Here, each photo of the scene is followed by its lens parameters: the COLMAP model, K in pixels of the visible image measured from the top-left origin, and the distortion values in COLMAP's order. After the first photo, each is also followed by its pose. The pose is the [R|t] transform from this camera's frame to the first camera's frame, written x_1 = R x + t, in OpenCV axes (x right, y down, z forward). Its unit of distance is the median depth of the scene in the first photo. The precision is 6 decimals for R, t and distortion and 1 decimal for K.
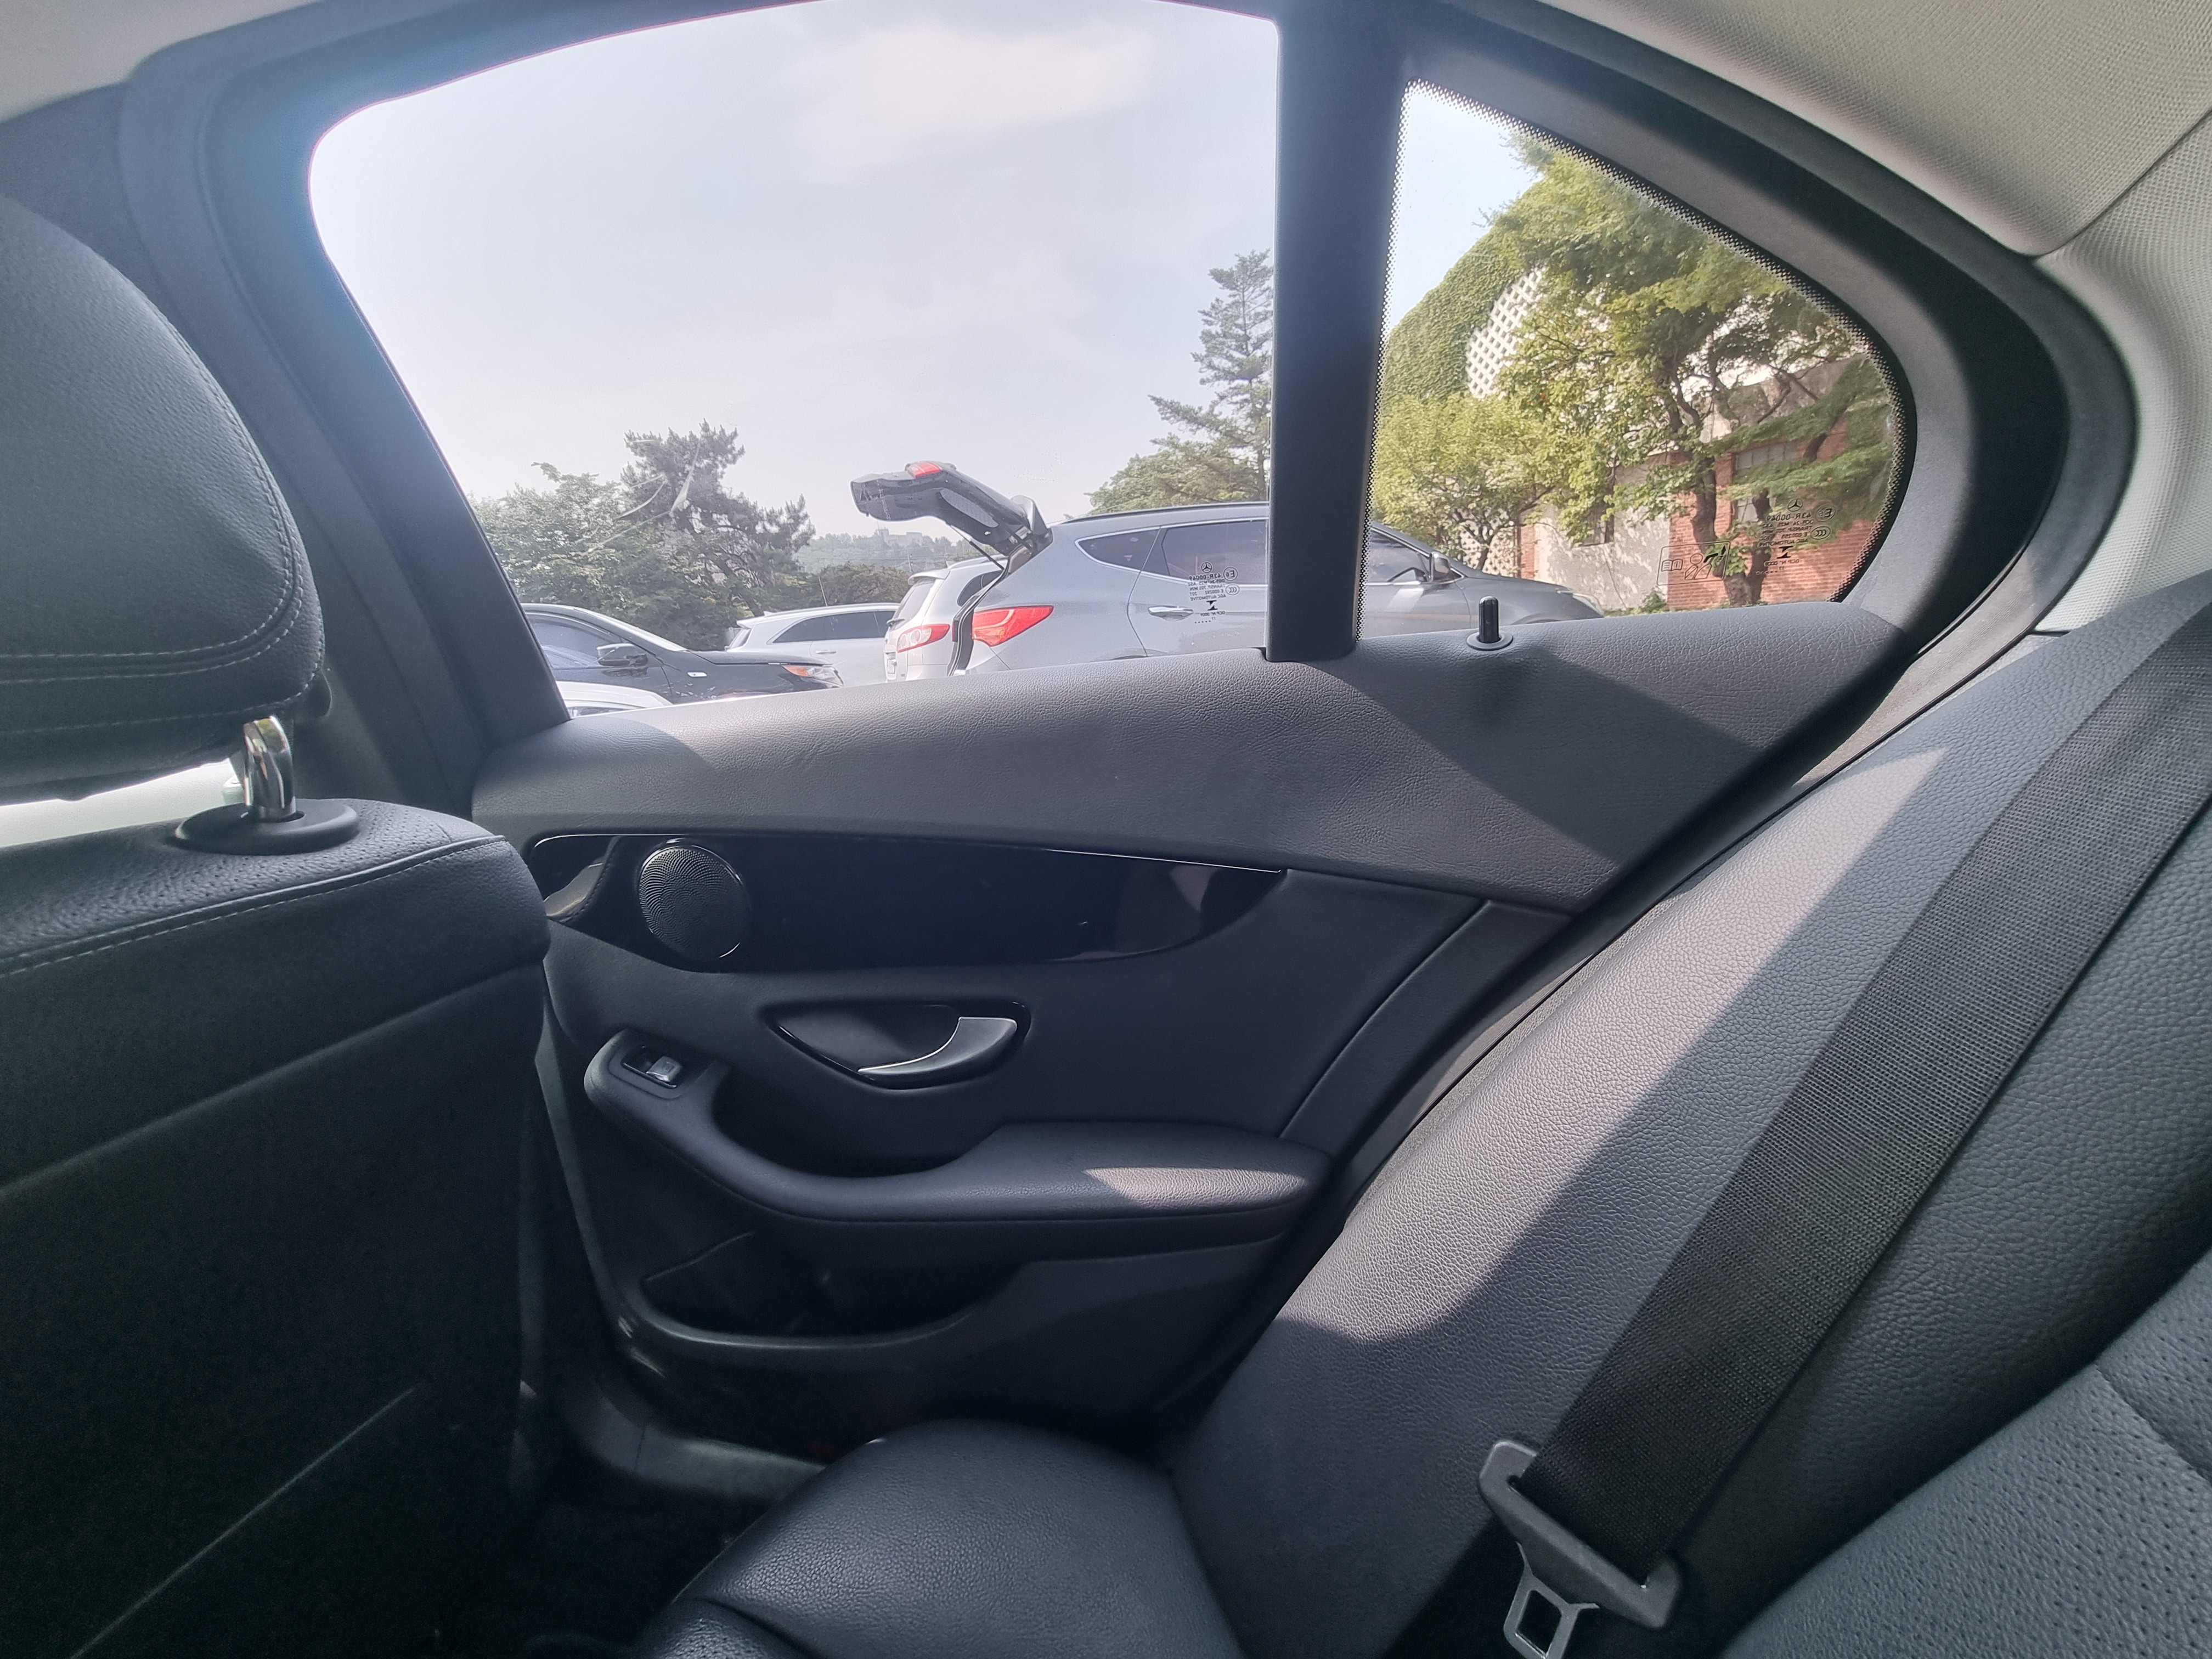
lens RADIAL K [[899.6, 0, 1106.0], [0, 899.6, 829.5], [0, 0, 1]] dist [-0.011430, 0.004059]
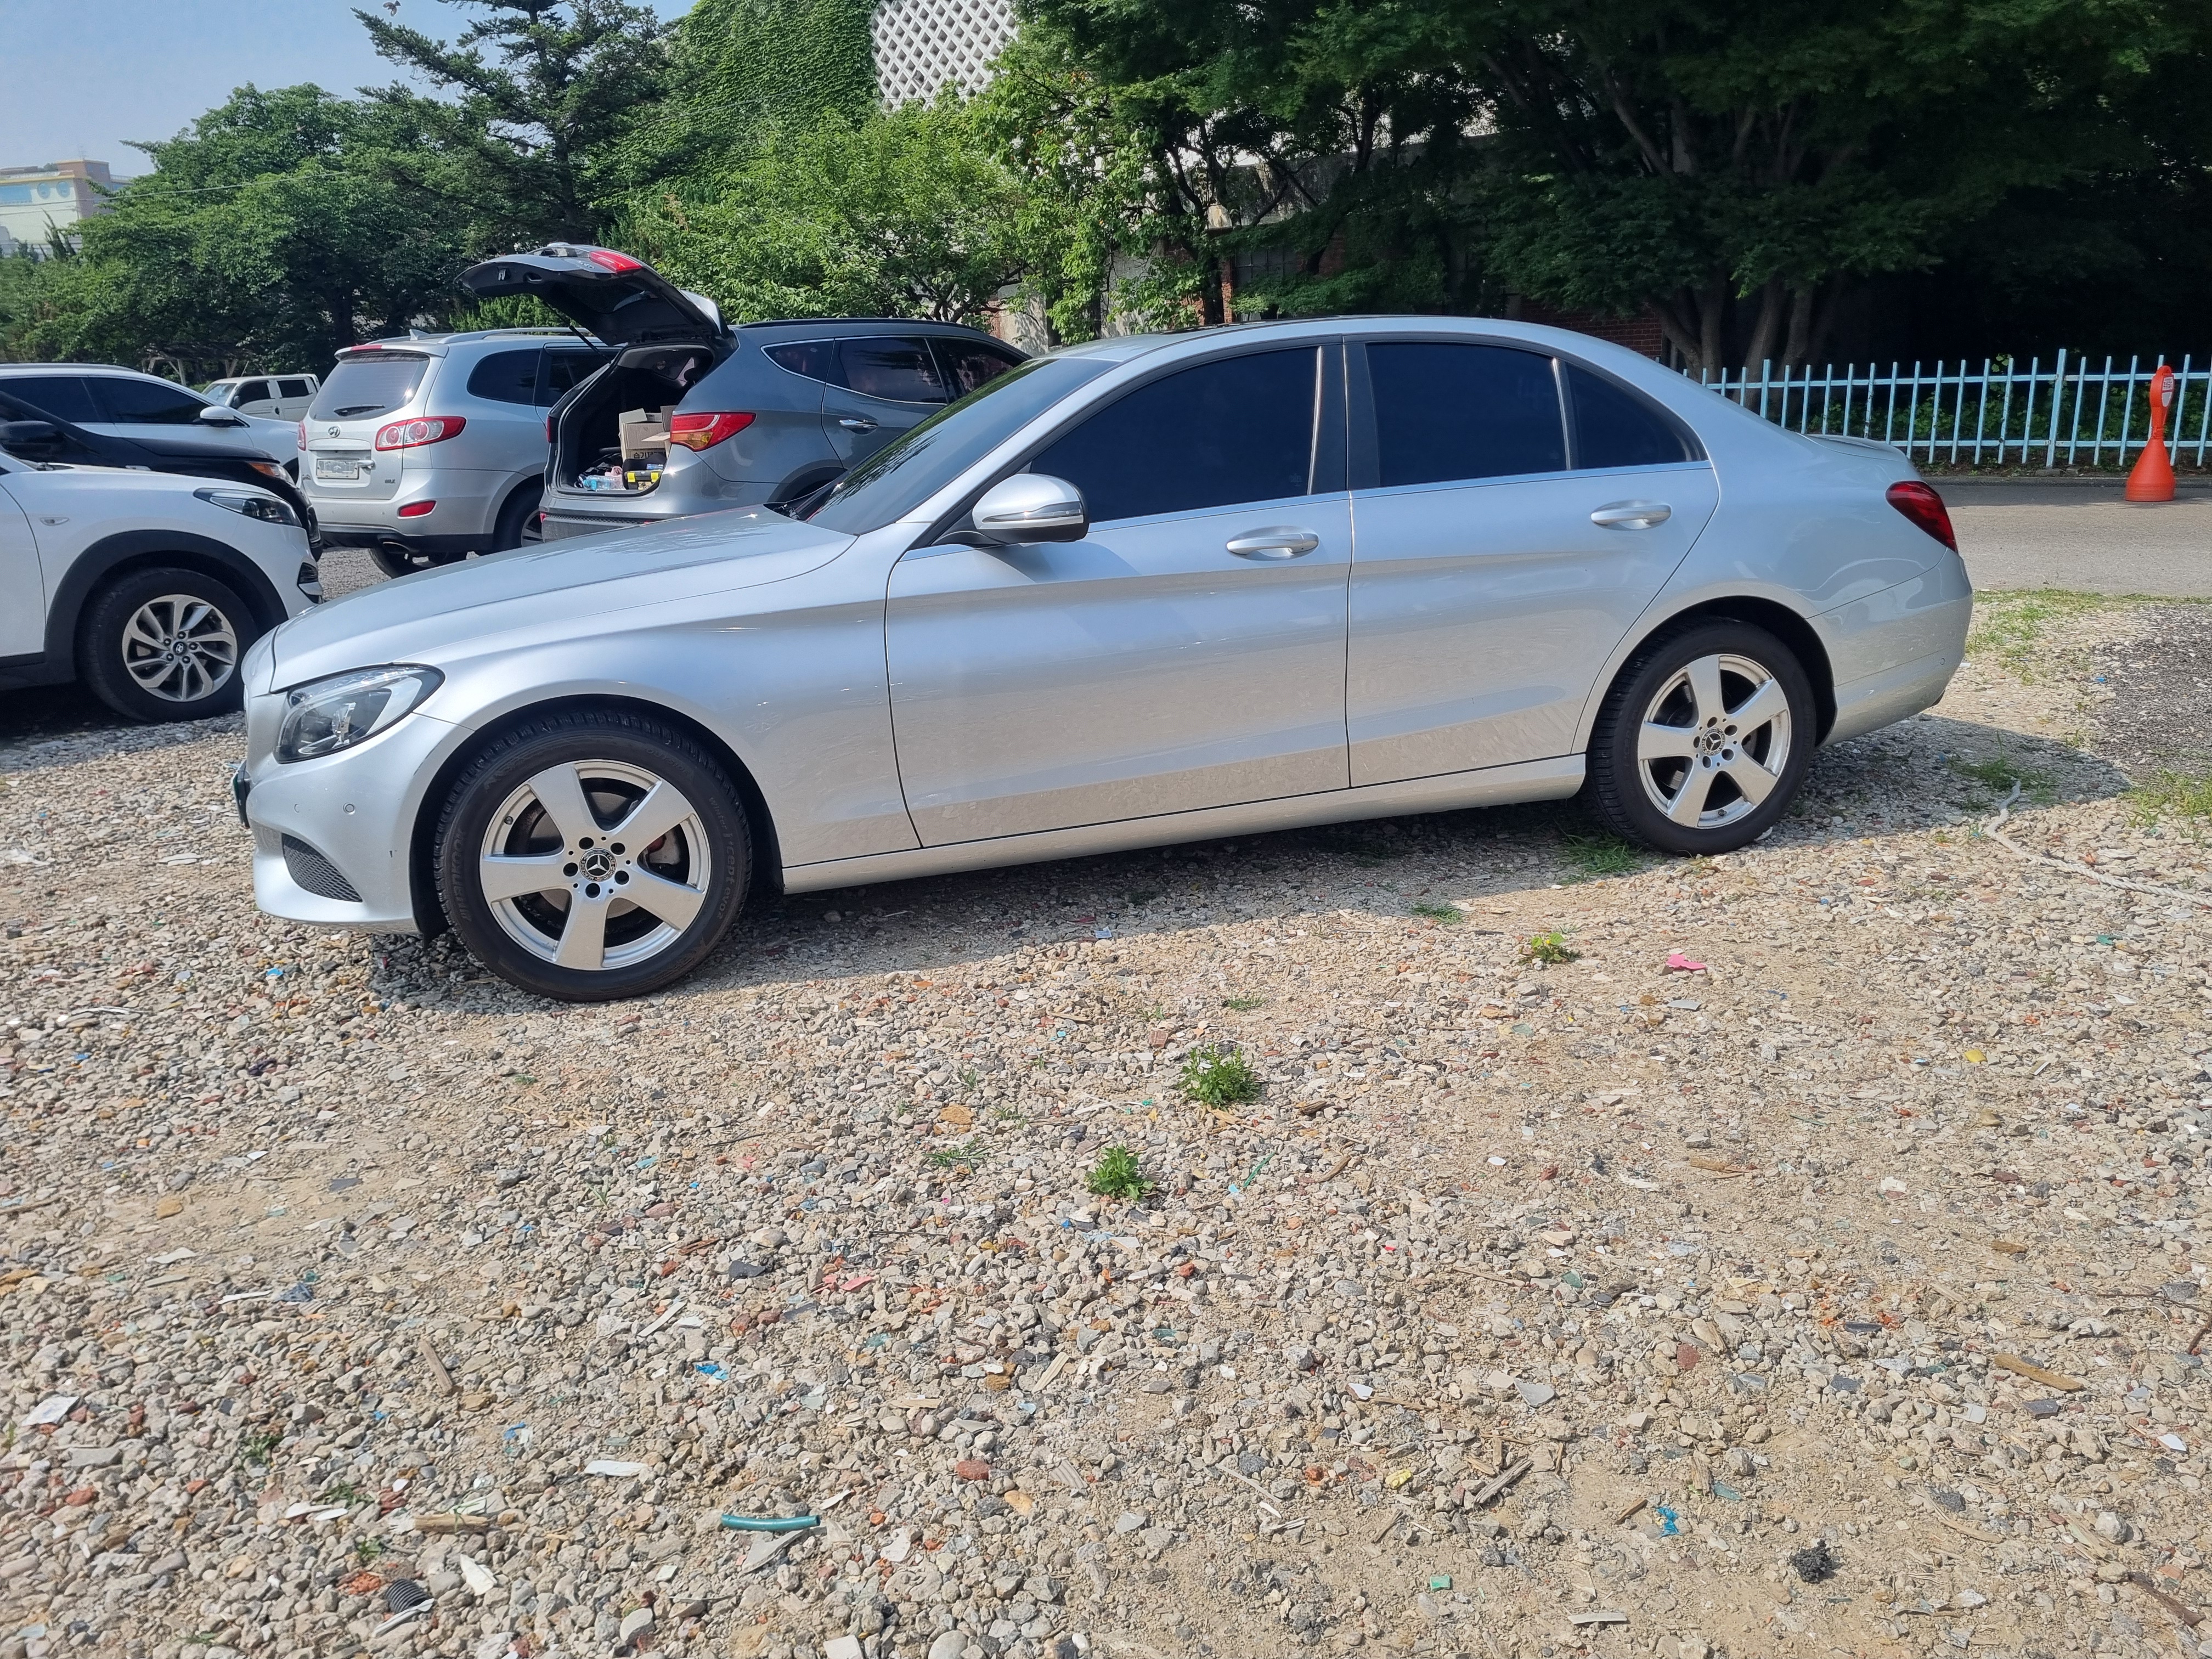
lens RADIAL K [[1686.6, 0, 1126.5], [0, 1686.6, 789.7], [0, 0, 1]] dist [0.095821, -0.114893]
pose [[0.847908, -0.065568, 0.526073, -0.188432], [0.074762, 0.997194, 0.003788, 0.049406], [-0.524845, 0.036119, 0.850431, -0.208044]]
